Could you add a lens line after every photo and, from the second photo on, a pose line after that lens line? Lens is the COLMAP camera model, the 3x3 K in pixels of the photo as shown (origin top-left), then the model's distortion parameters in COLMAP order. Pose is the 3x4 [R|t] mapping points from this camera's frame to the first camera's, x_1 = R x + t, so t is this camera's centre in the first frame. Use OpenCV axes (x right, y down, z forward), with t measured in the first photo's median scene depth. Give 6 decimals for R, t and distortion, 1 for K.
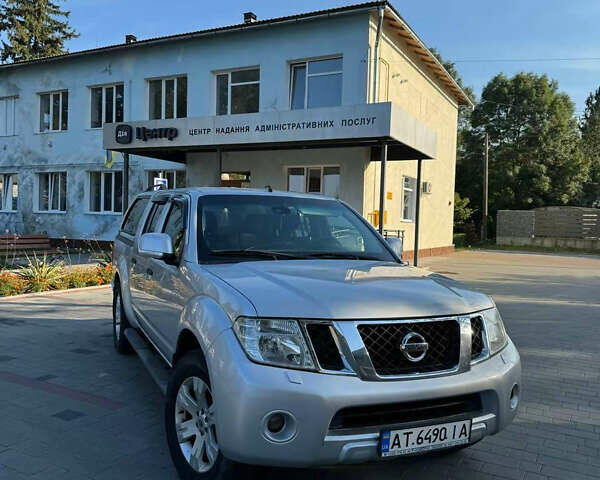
lens RADIAL K [[561.2, 0, 300.0], [0, 561.2, 240.0], [0, 0, 1]] dist [0.152331, -0.299240]
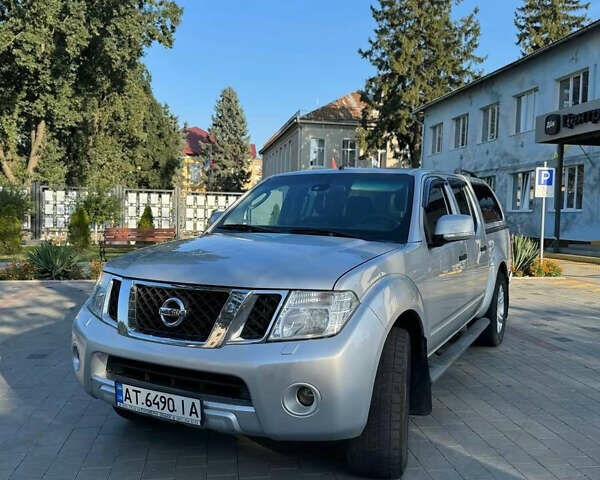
lens RADIAL K [[561.2, 0, 300.0], [0, 561.2, 240.0], [0, 0, 1]] dist [0.152331, -0.299240]
pose [[0.598939, 0.019367, -0.800561, 0.200081], [-0.024679, 0.999679, 0.005720, 0.009487], [0.800414, 0.016331, 0.599225, 0.105354]]
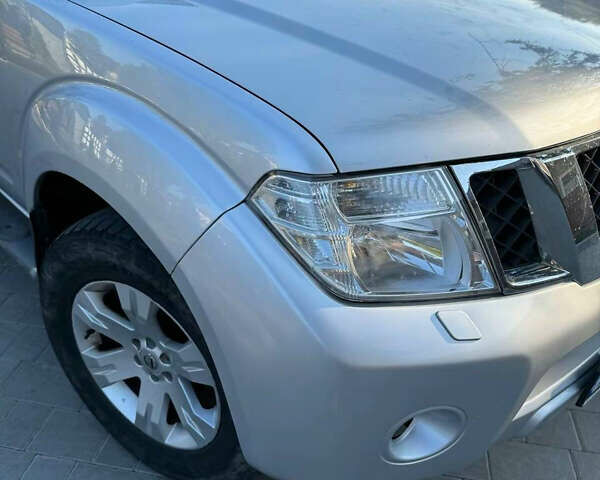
lens RADIAL K [[561.2, 0, 300.0], [0, 561.2, 240.0], [0, 0, 1]] dist [0.152331, -0.299240]
pose [[0.943074, -0.176458, 0.281913, -0.034257], [0.010131, 0.862492, 0.505969, 0.000293], [-0.332430, -0.474310, 0.815181, 0.124843]]
